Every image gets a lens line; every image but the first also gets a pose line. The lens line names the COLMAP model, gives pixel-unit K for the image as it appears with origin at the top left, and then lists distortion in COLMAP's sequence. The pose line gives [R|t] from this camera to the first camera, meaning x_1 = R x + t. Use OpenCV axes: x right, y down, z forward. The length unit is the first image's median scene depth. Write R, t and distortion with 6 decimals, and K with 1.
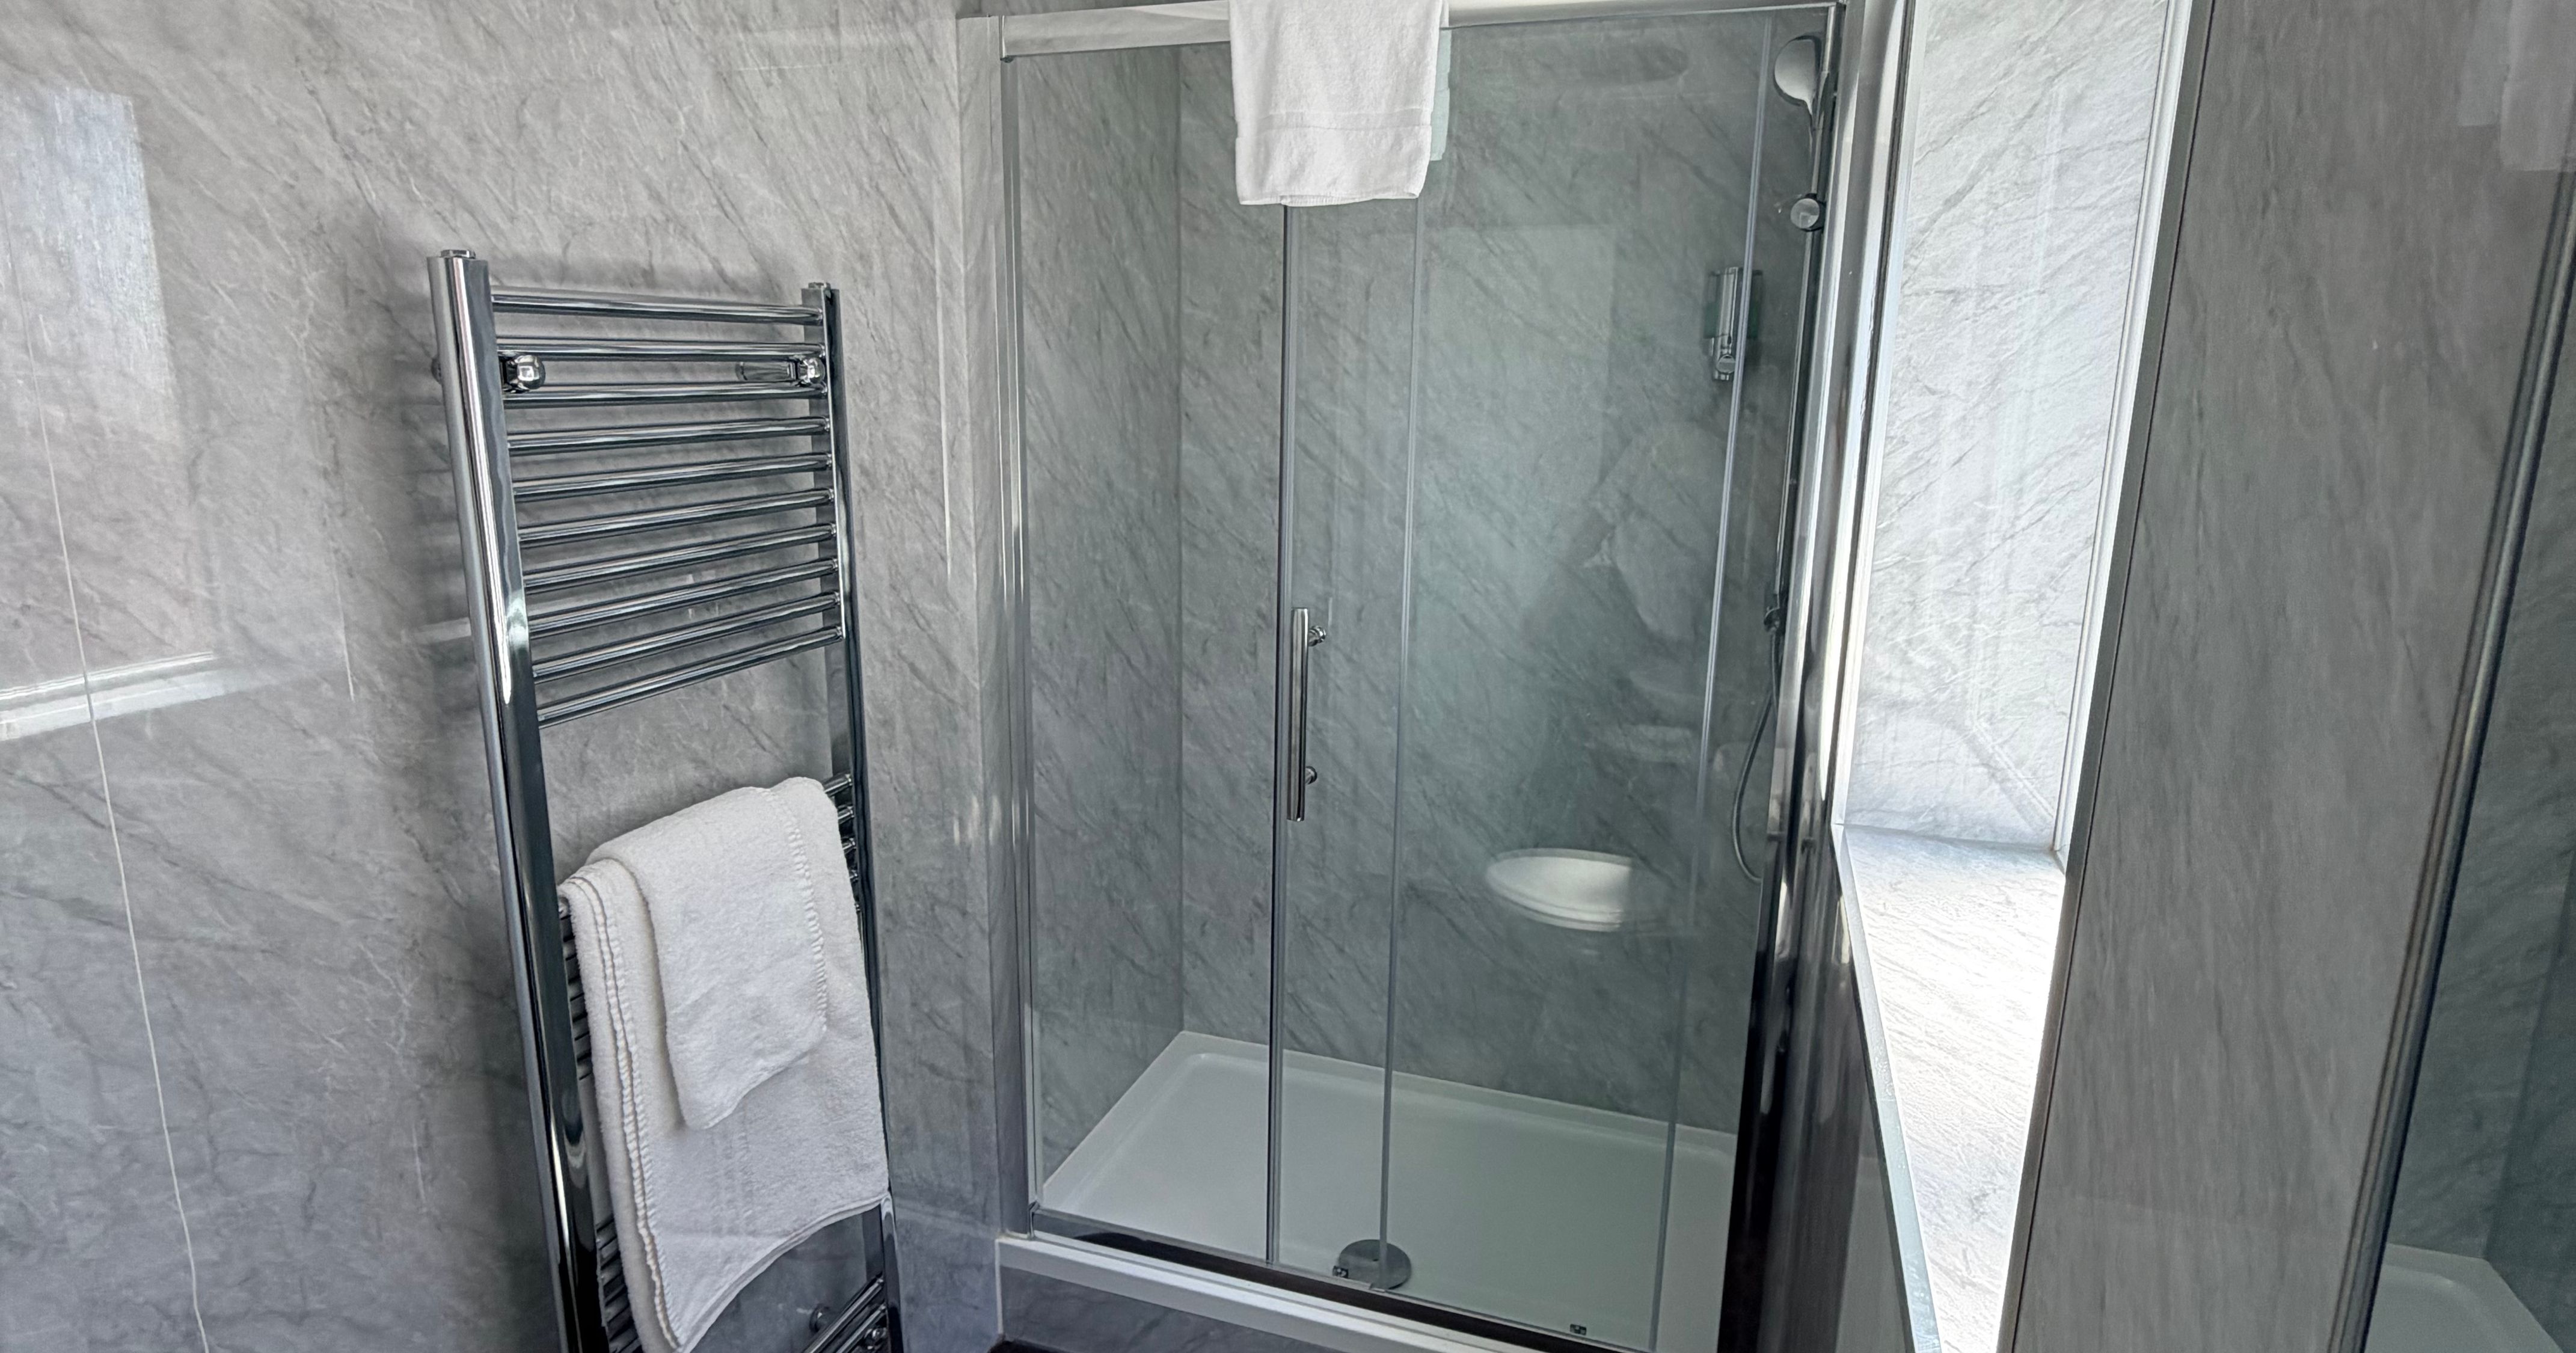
lens RADIAL K [[1369.1, 0, 1288.0], [0, 1369.1, 676.5], [0, 0, 1]] dist [-0.000157, -0.000100]
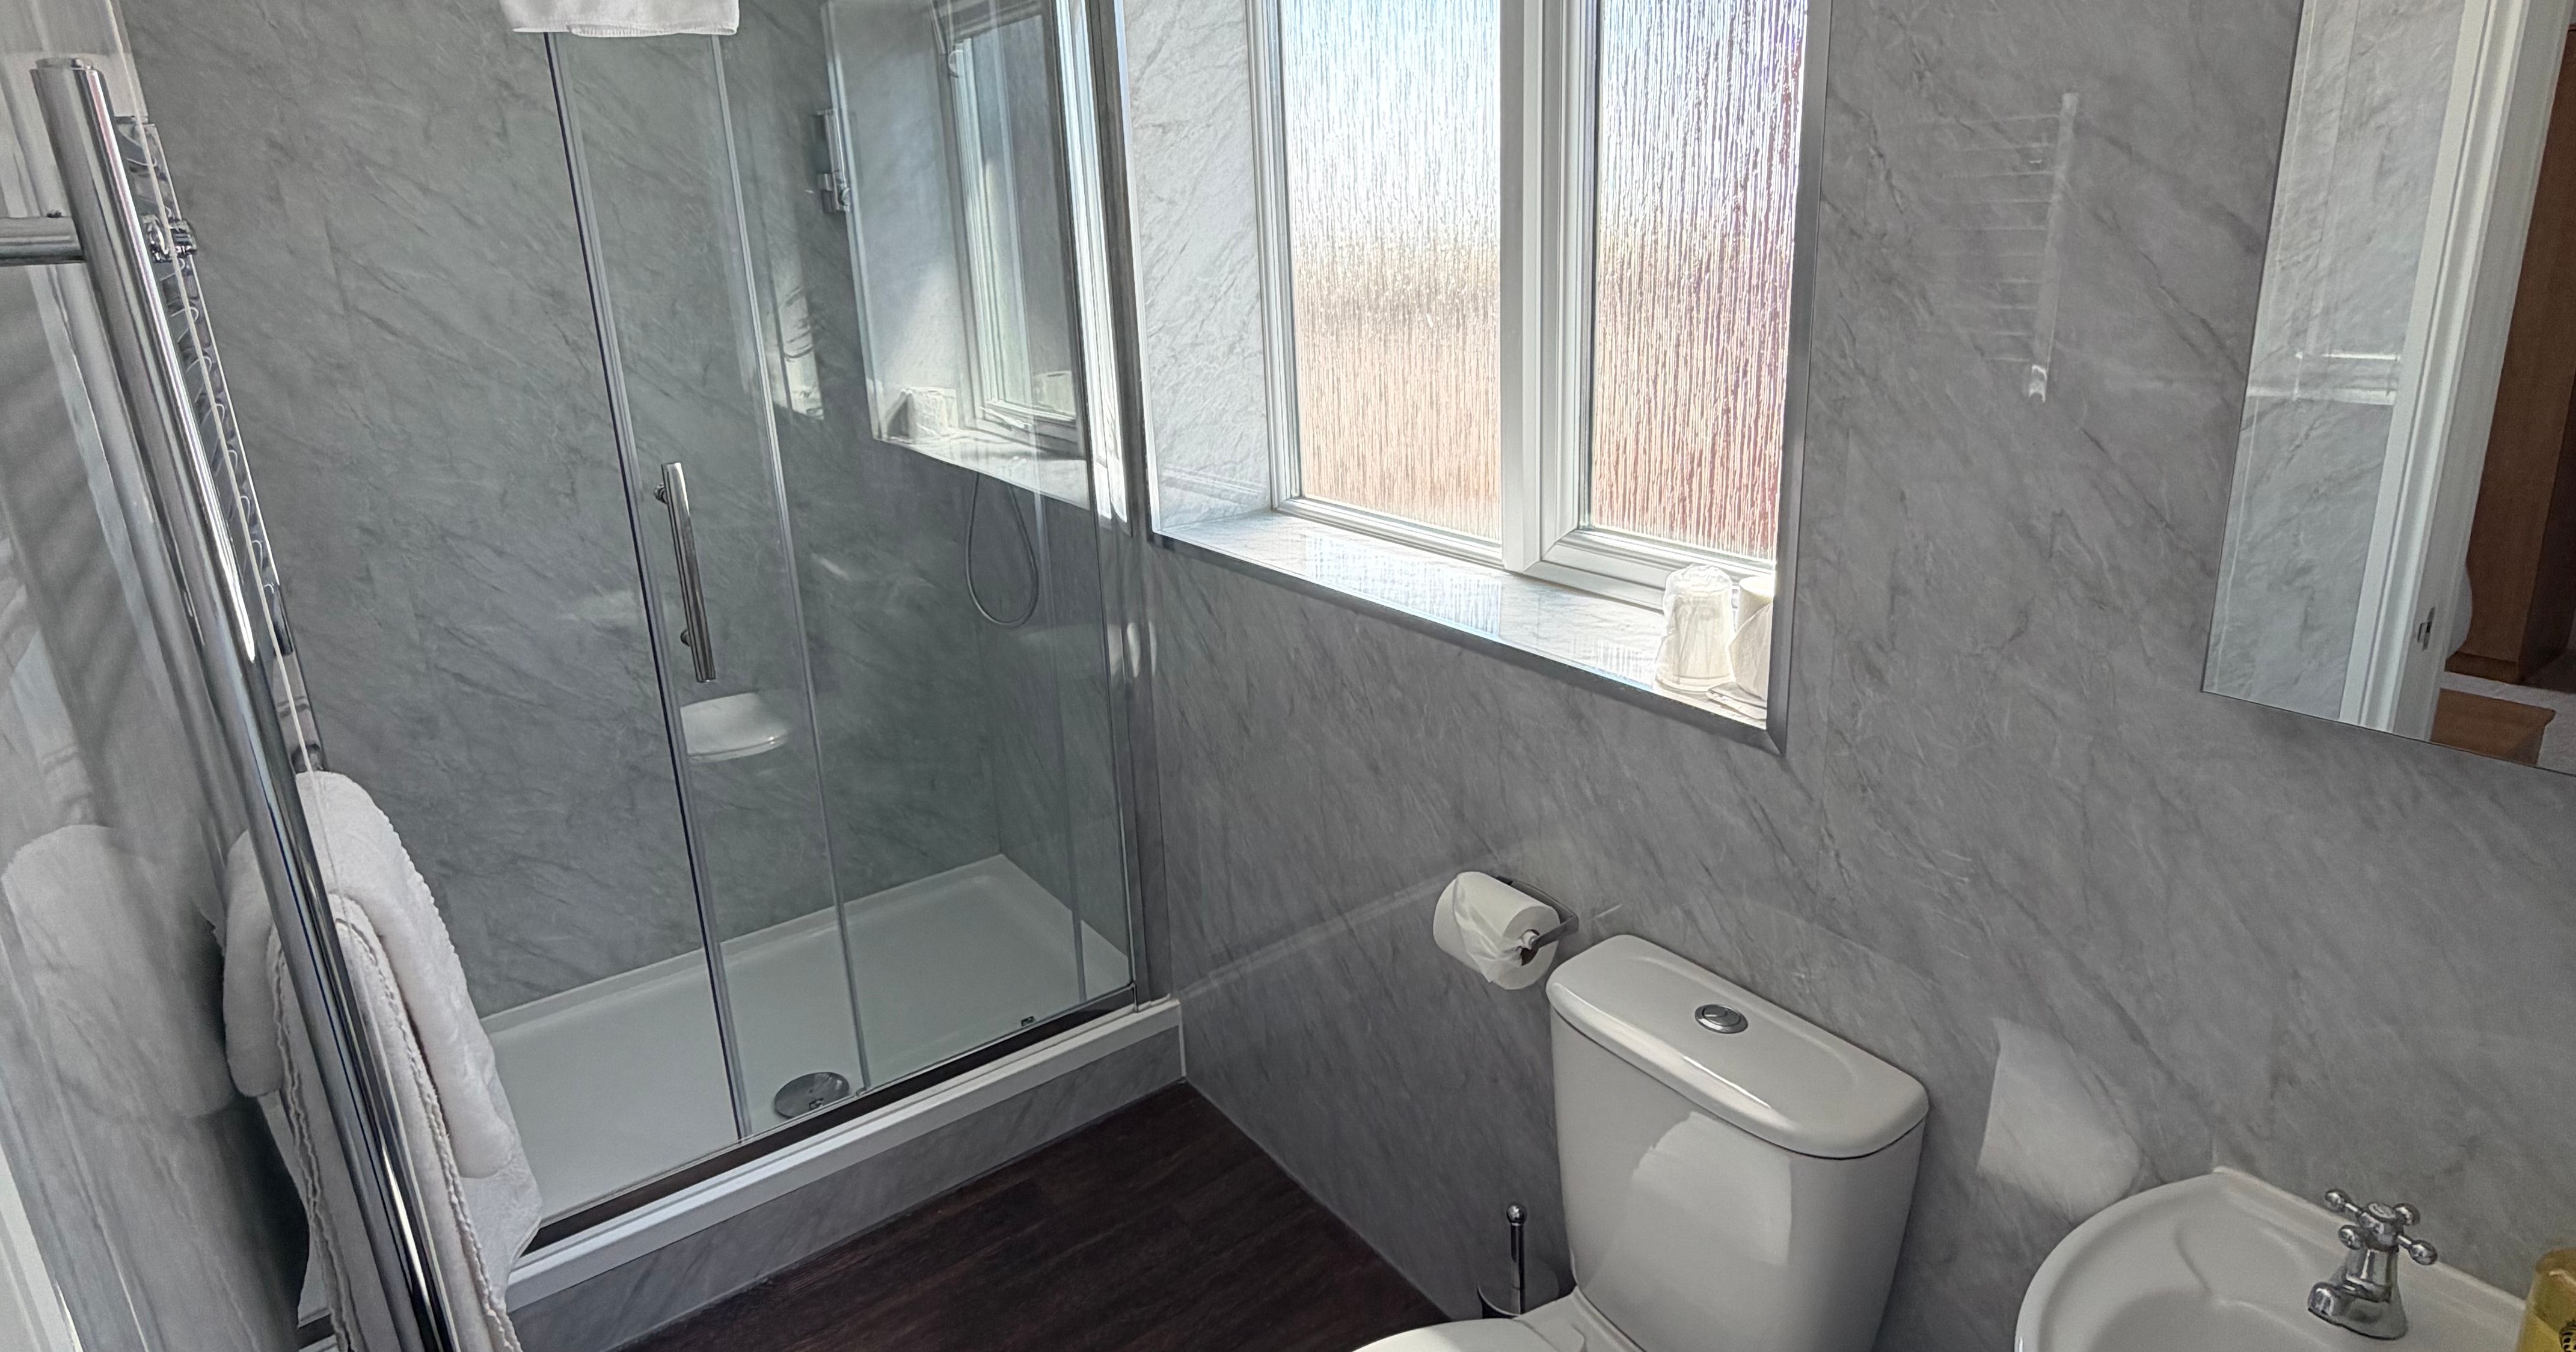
lens RADIAL K [[1390.3, 0, 1285.1], [0, 1390.3, 594.7], [0, 0, 1]] dist [0.000940, -0.000226]
pose [[0.578472, -0.263147, 0.772091, -0.563972], [0.231844, 0.960538, 0.153670, -0.012077], [-0.782060, 0.090111, 0.616654, 0.073467]]
